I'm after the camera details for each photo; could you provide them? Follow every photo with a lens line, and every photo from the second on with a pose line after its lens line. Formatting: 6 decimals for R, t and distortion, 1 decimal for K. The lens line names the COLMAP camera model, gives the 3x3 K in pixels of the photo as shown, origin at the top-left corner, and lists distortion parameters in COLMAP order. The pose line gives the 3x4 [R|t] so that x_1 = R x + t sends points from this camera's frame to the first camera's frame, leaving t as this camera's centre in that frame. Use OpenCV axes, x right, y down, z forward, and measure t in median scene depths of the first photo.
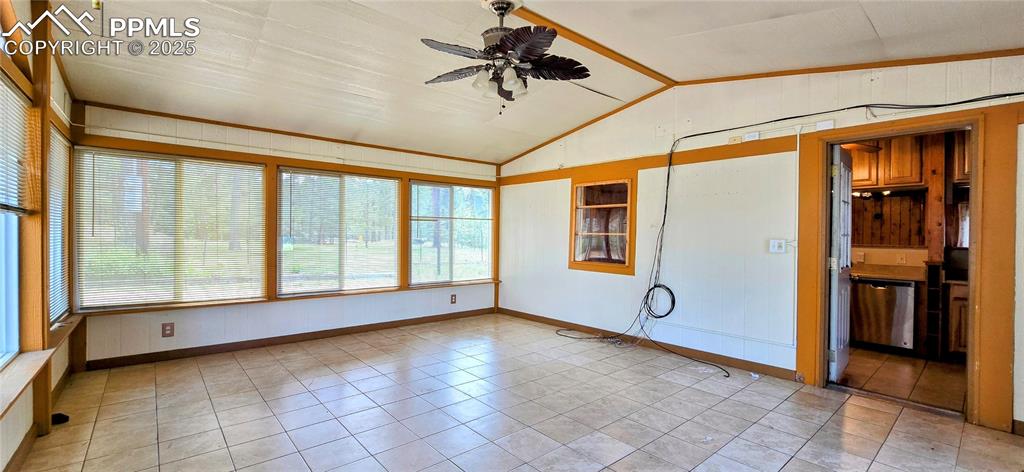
lens RADIAL K [[420.6, 0, 513.0], [0, 420.6, 238.6], [0, 0, 1]] dist [-0.002509, 0.001322]
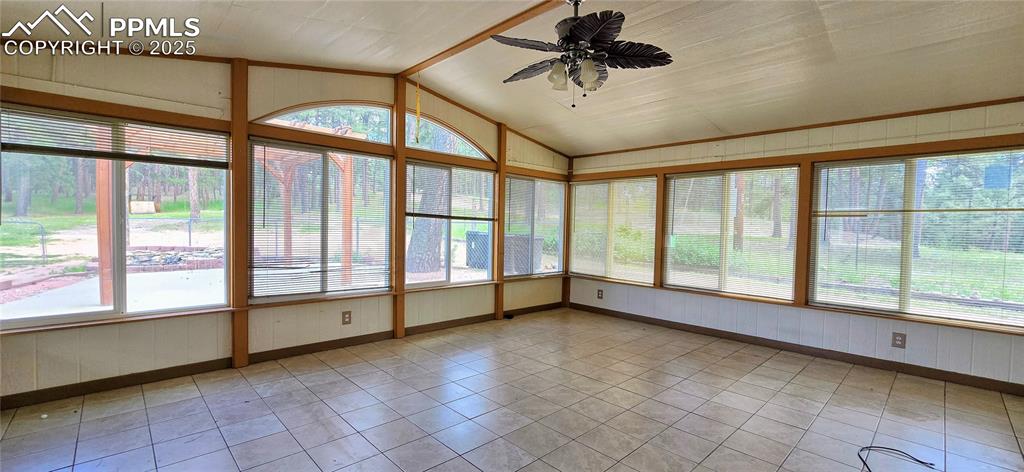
lens RADIAL K [[420.6, 0, 512.8], [0, 420.6, 237.3], [0, 0, 1]] dist [-0.002509, 0.001322]
pose [[0.046136, 0.013071, -0.998850, 0.575348], [-0.030231, 0.999475, 0.011683, 0.001472], [0.998478, 0.029658, 0.046507, 0.500000]]
